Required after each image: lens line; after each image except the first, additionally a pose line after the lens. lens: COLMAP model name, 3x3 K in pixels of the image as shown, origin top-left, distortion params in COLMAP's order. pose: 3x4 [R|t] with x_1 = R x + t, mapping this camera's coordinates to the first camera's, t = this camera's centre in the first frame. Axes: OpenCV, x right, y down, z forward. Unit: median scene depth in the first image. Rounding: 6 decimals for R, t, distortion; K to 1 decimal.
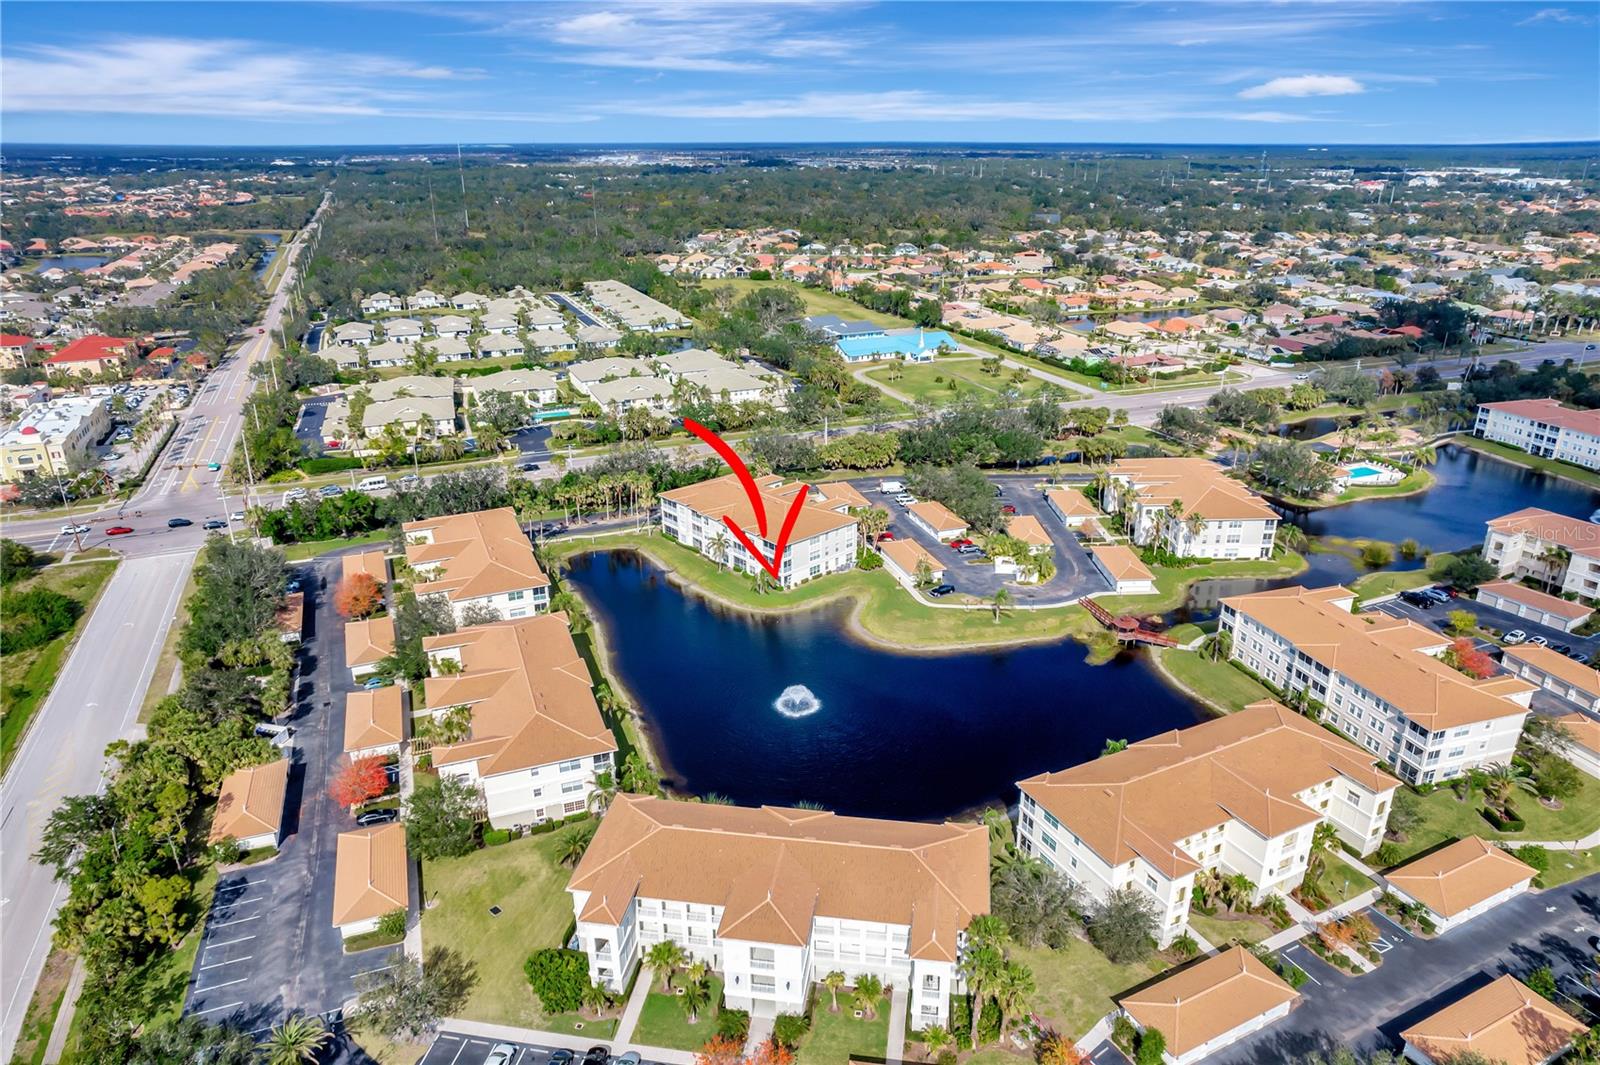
lens RADIAL K [[1023.1, 0, 815.1], [0, 1023.1, 534.7], [0, 0, 1]] dist [-0.045433, 0.001691]
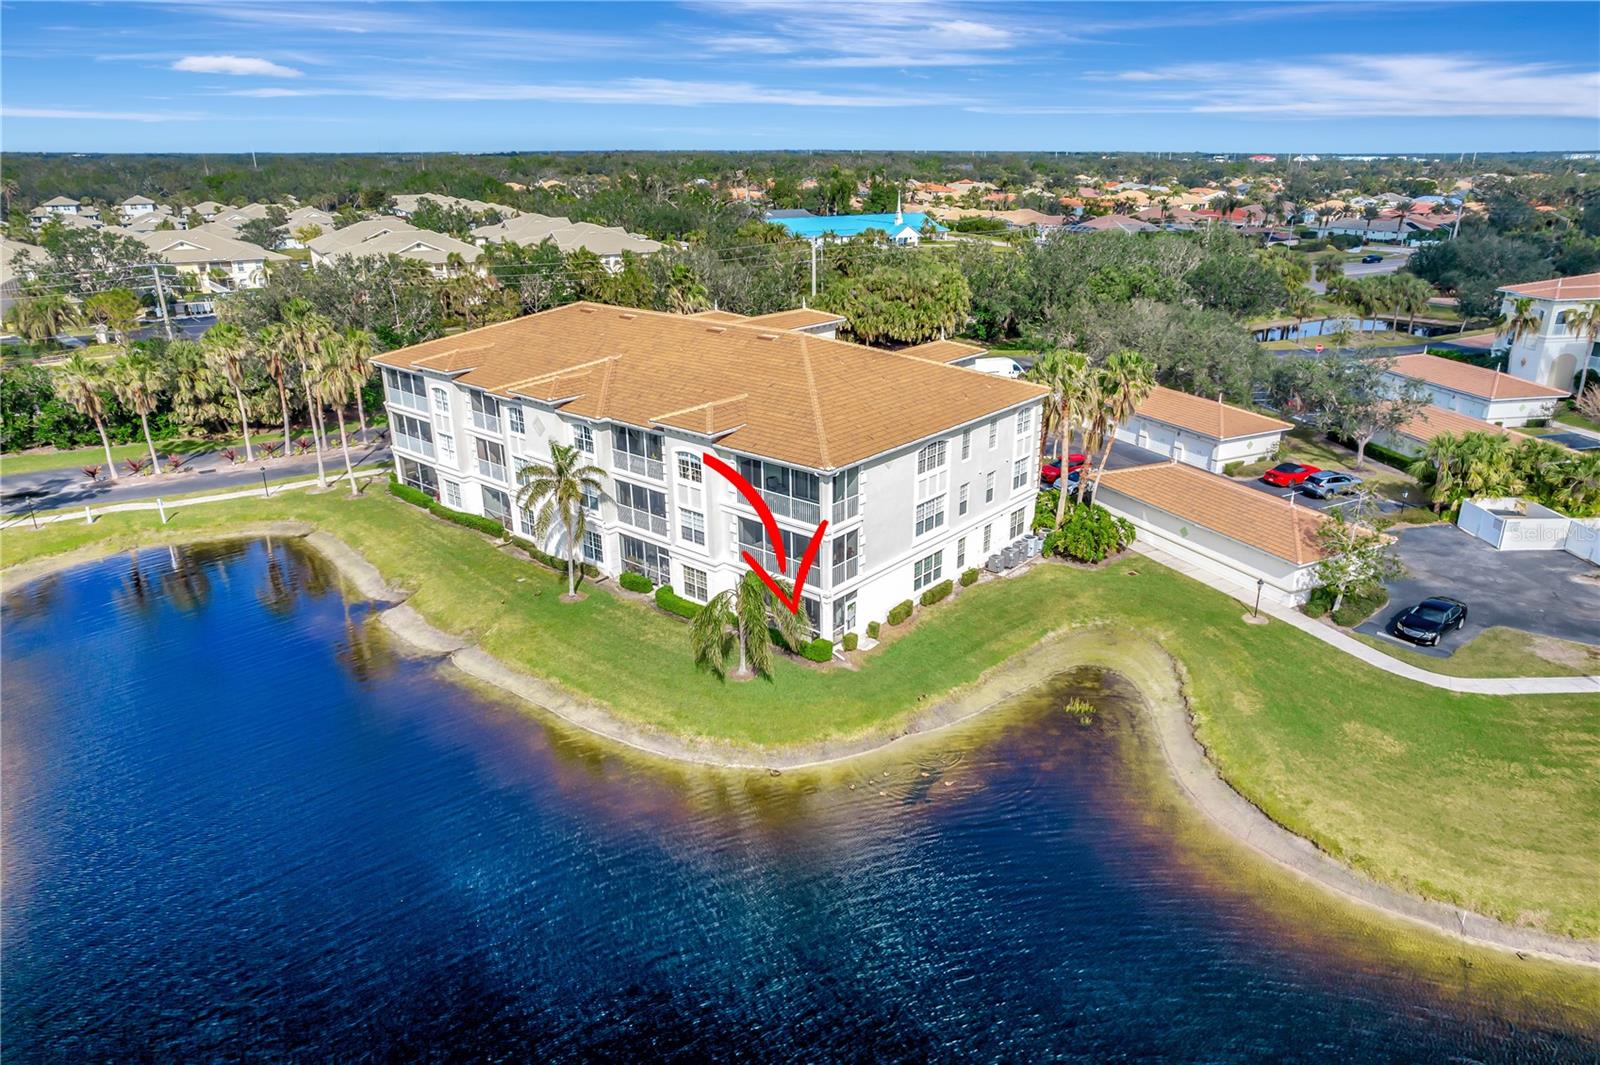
lens RADIAL K [[1023.1, 0, 815.1], [0, 1023.1, 534.7], [0, 0, 1]] dist [-0.045433, 0.001691]
pose [[0.992506, -0.045699, 0.113329, -0.058152], [0.046844, 0.998874, -0.007456, 0.024964], [-0.112861, 0.012709, 0.993530, 0.713102]]
